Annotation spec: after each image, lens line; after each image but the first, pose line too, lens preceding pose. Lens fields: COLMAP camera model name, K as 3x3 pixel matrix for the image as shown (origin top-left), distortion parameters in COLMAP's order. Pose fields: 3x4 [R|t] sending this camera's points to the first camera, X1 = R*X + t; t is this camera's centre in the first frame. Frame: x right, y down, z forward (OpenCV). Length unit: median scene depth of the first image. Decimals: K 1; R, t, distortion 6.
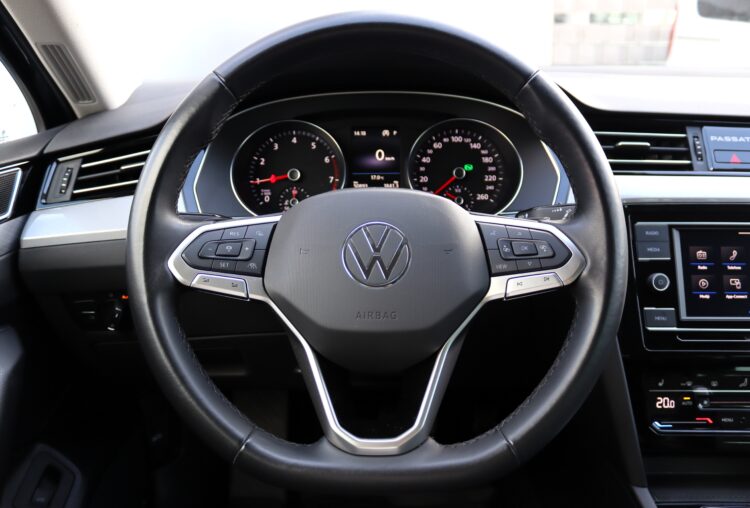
lens RADIAL K [[618.3, 0, 368.1], [0, 618.3, 256.4], [0, 0, 1]] dist [-0.175955, 0.131036]
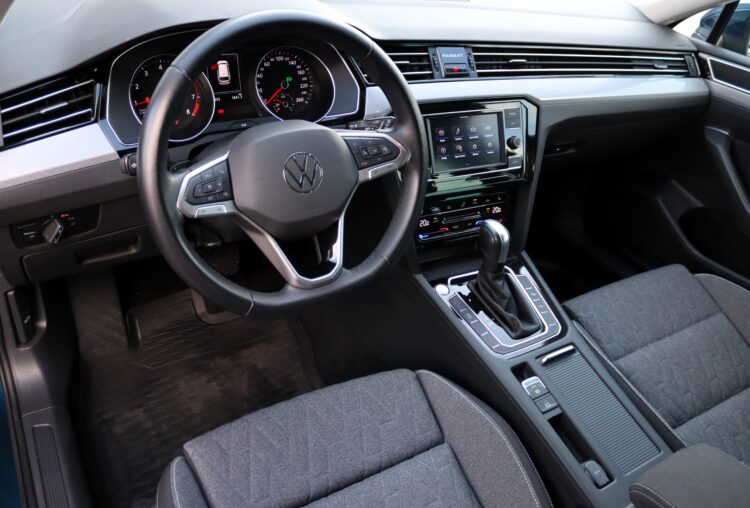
lens RADIAL K [[618.3, 0, 368.1], [0, 618.3, 256.4], [0, 0, 1]] dist [-0.175955, 0.131036]
pose [[0.849810, -0.202789, 0.486518, -0.435343], [0.044186, 0.947187, 0.317623, -0.194898], [-0.525234, -0.248422, 0.813889, -0.311518]]
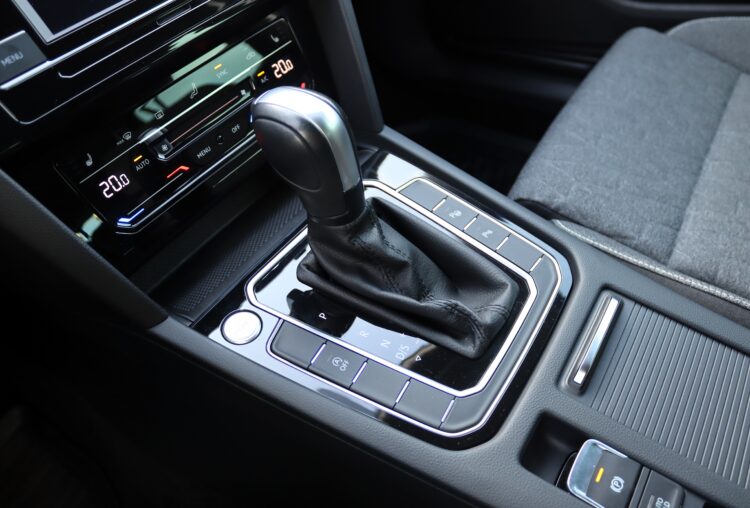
lens RADIAL K [[618.3, 0, 368.1], [0, 618.3, 256.4], [0, 0, 1]] dist [-0.175955, 0.131036]
pose [[0.536792, -0.621507, 0.570599, 0.213718], [0.392612, 0.782613, 0.483086, 0.096433], [-0.746800, -0.035293, 0.664112, 0.345431]]
